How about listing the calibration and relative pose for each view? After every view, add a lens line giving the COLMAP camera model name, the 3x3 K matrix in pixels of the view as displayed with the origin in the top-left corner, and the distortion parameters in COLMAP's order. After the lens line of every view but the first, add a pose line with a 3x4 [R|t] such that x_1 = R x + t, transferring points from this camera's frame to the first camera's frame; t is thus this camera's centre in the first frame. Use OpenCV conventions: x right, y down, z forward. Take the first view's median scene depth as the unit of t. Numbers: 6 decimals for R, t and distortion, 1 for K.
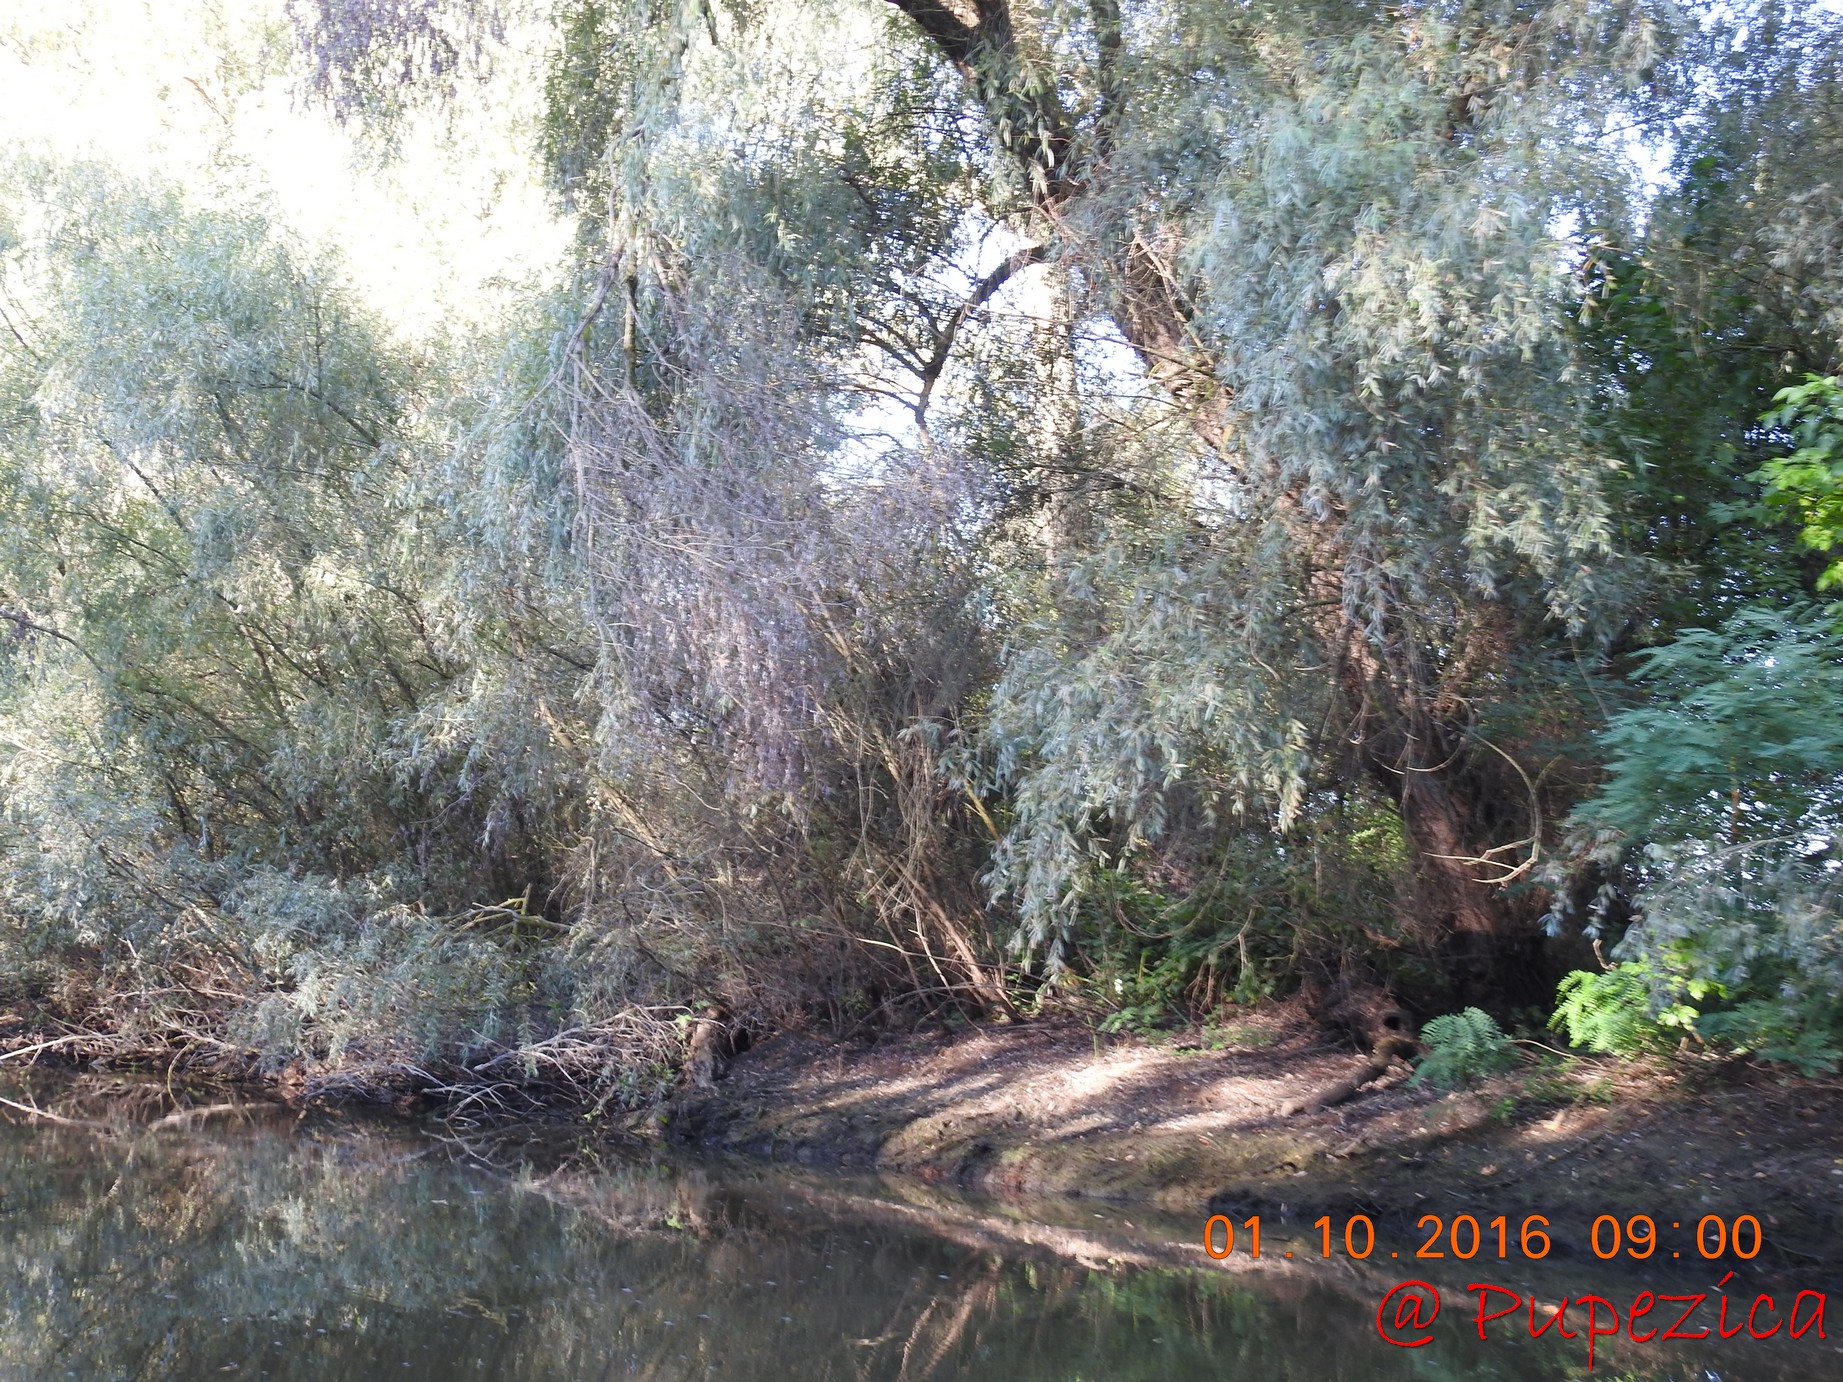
lens RADIAL K [[2576.8, 0, 921.5], [0, 2576.8, 691.0], [0, 0, 1]] dist [0.009846, 0.004274]
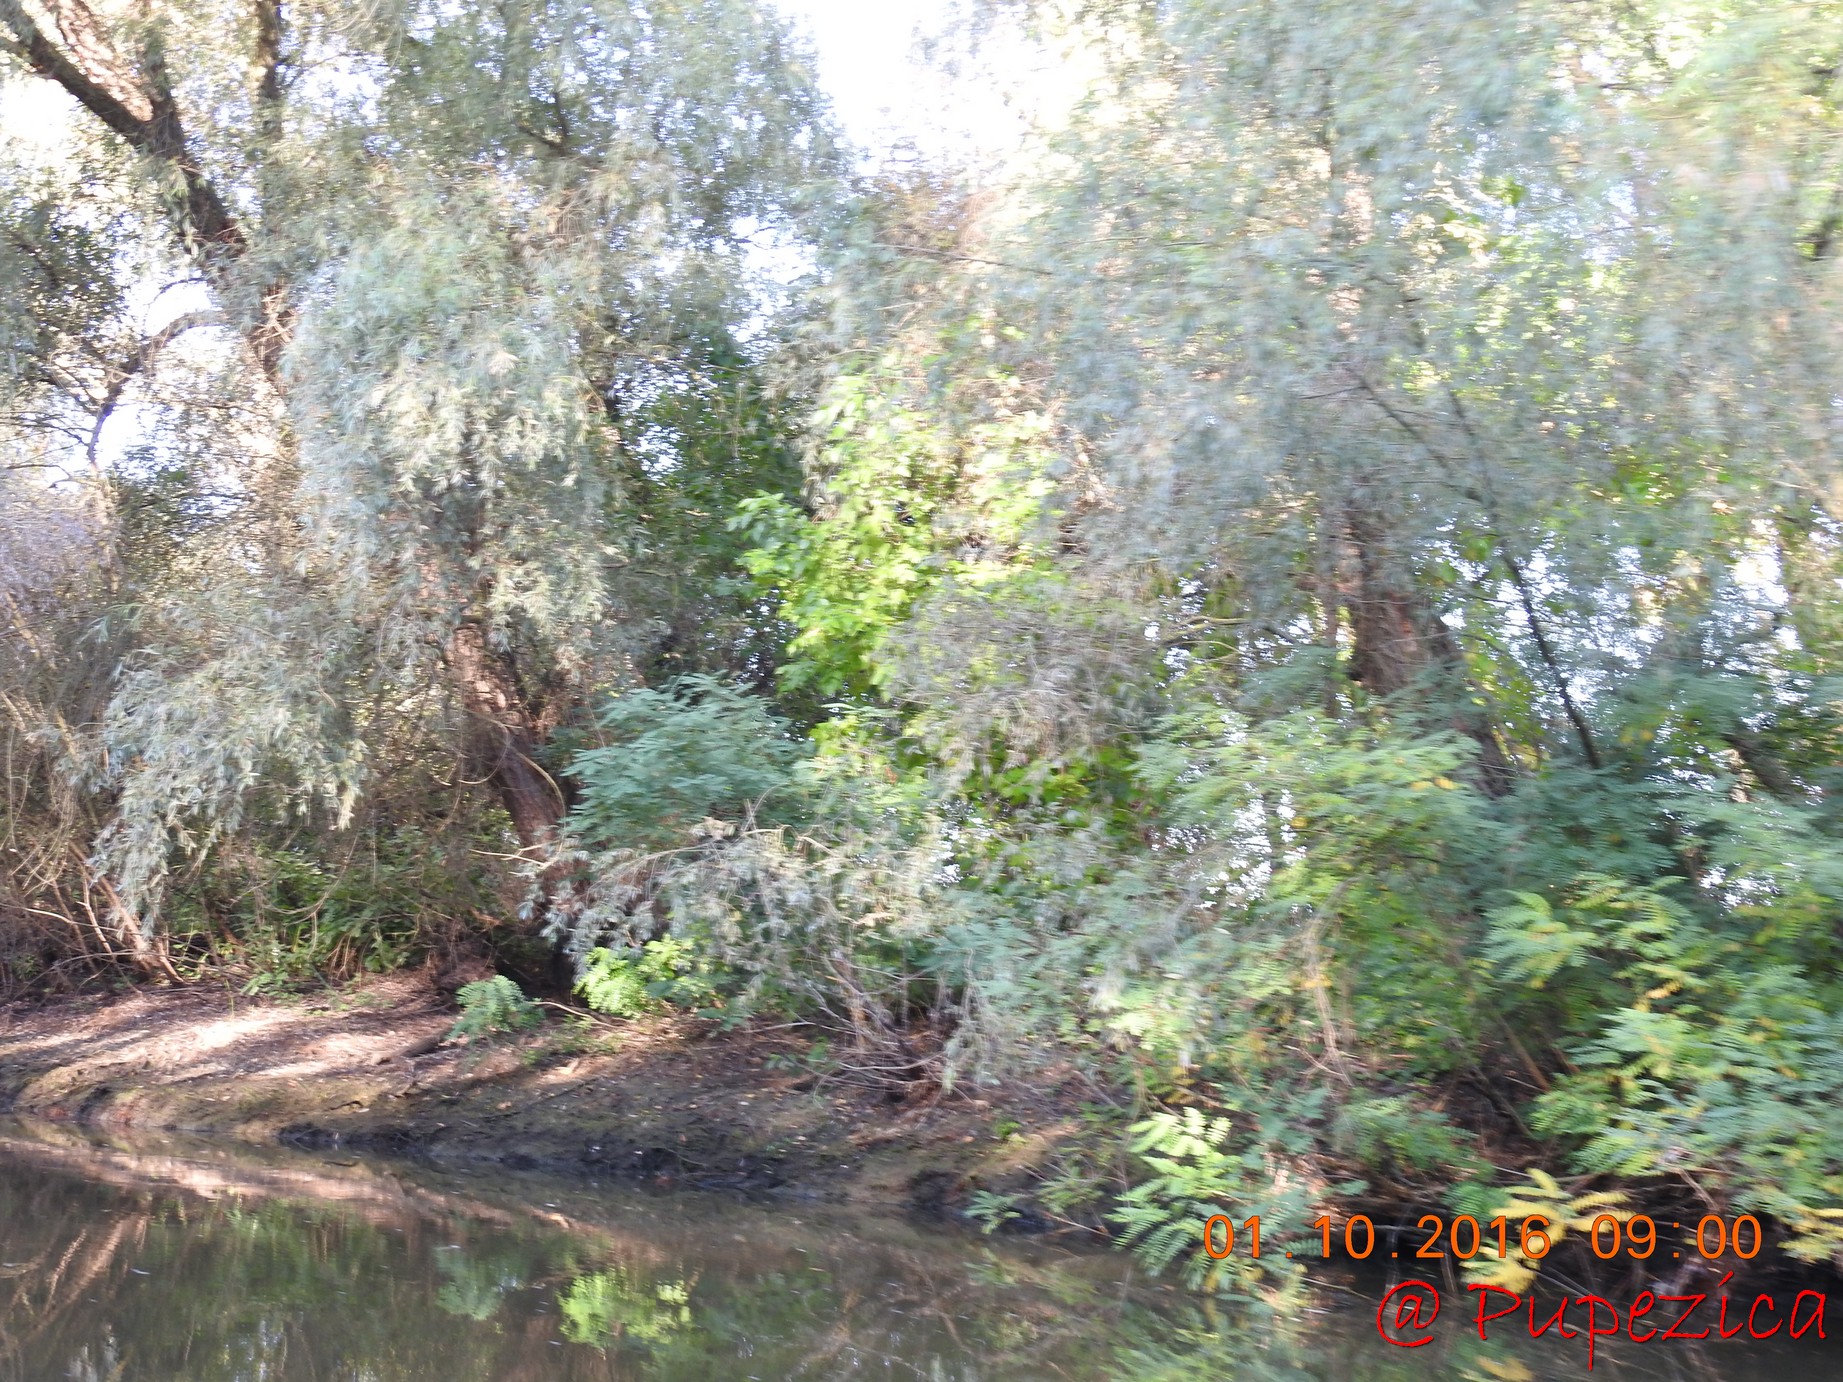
lens RADIAL K [[2576.8, 0, 921.5], [0, 2576.8, 691.0], [0, 0, 1]] dist [0.009846, 0.004274]
pose [[0.965504, 0.044172, 0.256613, 0.079559], [-0.046481, 0.998915, 0.002937, -0.025400], [-0.256204, -0.014763, 0.966510, -0.234807]]
